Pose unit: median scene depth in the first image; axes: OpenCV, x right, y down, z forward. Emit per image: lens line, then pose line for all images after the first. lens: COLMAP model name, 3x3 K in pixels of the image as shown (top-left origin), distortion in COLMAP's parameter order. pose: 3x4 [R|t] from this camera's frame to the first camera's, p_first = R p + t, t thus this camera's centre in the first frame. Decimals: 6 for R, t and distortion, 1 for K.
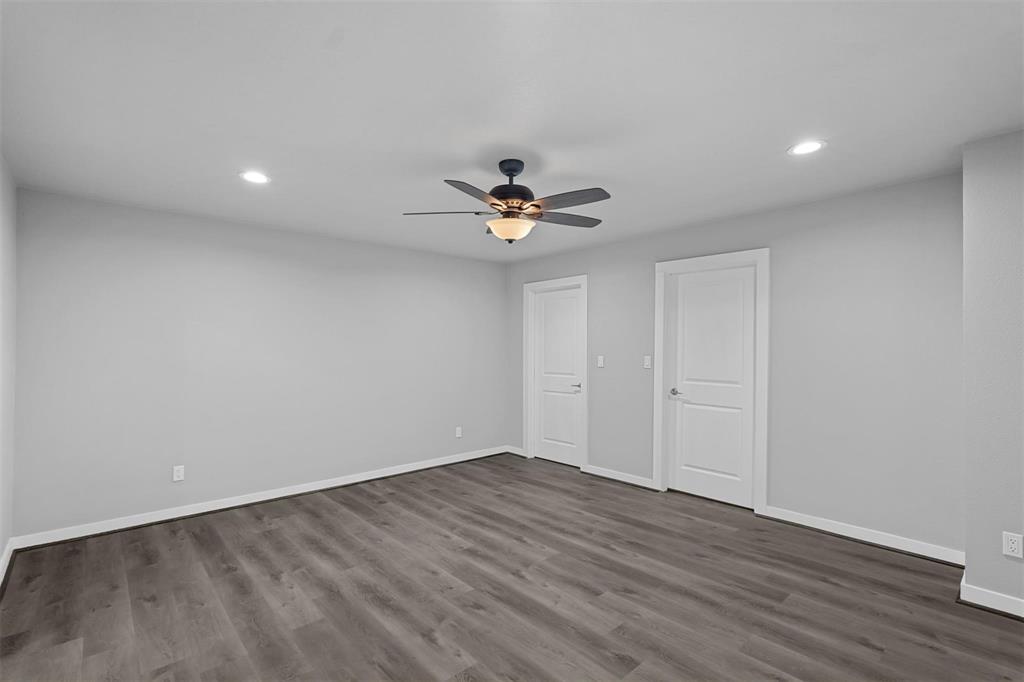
lens RADIAL K [[463.6, 0, 506.6], [0, 463.6, 344.2], [0, 0, 1]] dist [-0.005467, 0.000572]
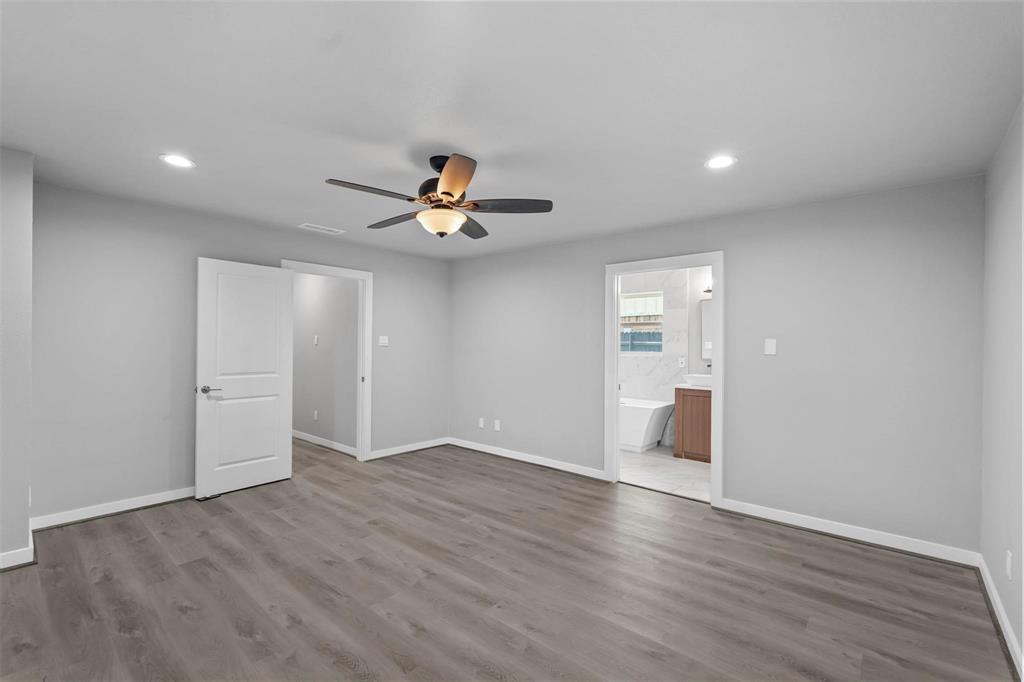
lens RADIAL K [[455.9, 0, 512.0], [0, 455.9, 341.0], [0, 0, 1]] dist [-0.000441, 0.000665]
pose [[-0.990882, -0.014241, -0.133981, -0.010979], [-0.011462, 0.999703, -0.021488, 0.021037], [0.134247, -0.019757, -0.990751, 1.755730]]
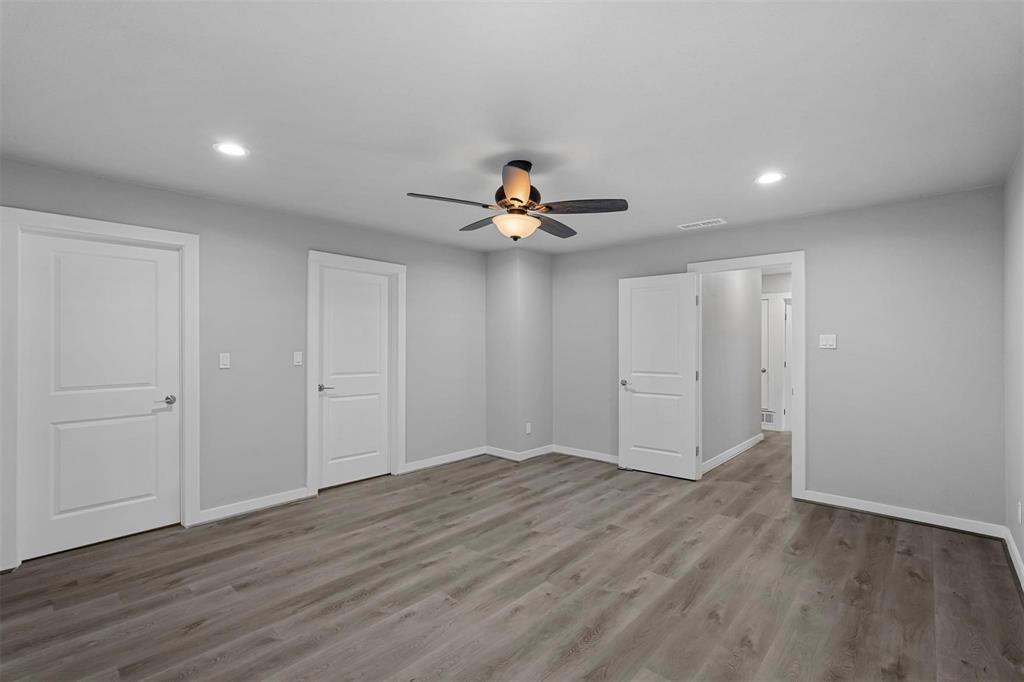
lens RADIAL K [[463.6, 0, 506.6], [0, 463.6, 344.2], [0, 0, 1]] dist [-0.005467, 0.000572]
pose [[-0.098848, -0.001307, 0.995102, -0.884034], [-0.012507, 0.999922, 0.000070, 0.009126], [-0.995024, -0.012439, -0.098856, 0.986946]]
